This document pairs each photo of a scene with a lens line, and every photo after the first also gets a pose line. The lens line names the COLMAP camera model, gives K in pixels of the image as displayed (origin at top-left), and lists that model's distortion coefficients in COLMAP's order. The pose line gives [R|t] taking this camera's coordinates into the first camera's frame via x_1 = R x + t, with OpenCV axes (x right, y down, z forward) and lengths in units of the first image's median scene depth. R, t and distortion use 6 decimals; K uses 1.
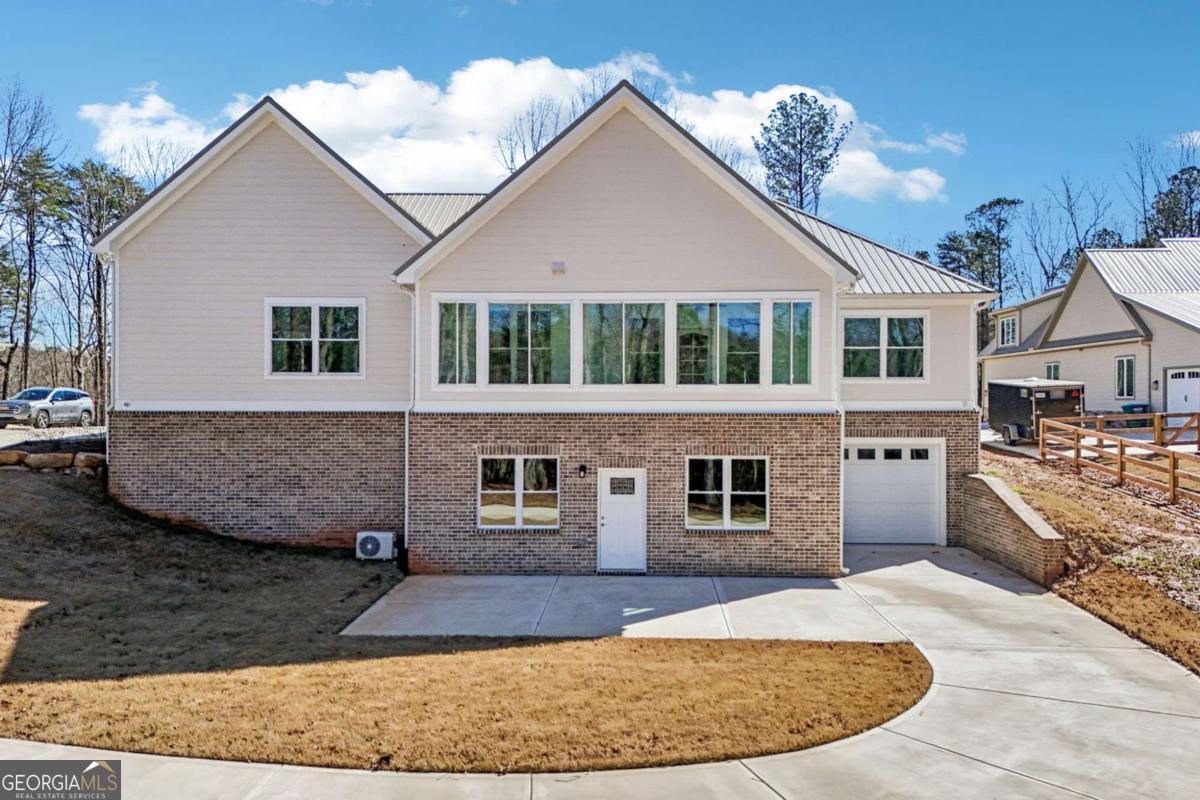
lens RADIAL K [[895.9, 0, 588.0], [0, 895.9, 393.0], [0, 0, 1]] dist [0.093124, -0.101123]
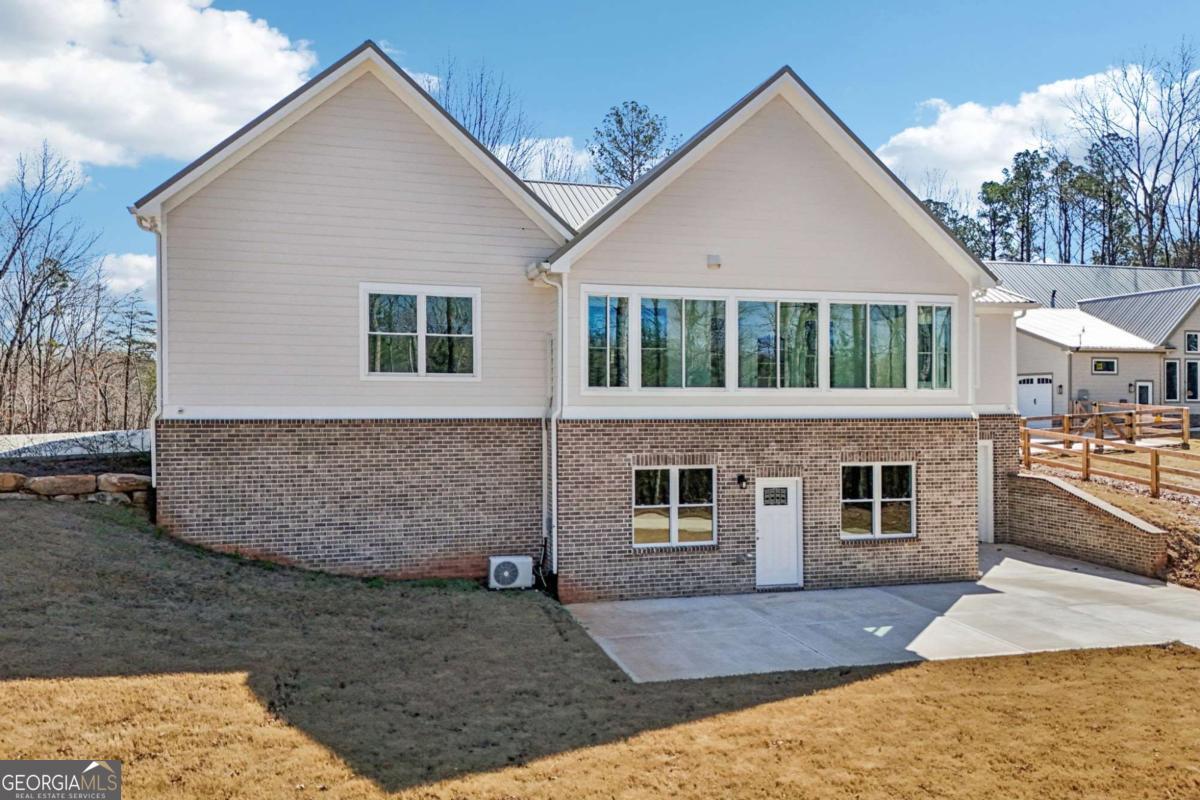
lens RADIAL K [[899.5, 0, 568.0], [0, 899.5, 395.9], [0, 0, 1]] dist [0.097662, -0.111155]
pose [[0.956230, 0.001131, 0.292615, -0.450774], [-0.001420, 0.999999, 0.000778, -0.001944], [-0.292613, -0.001159, 0.956230, 0.156443]]
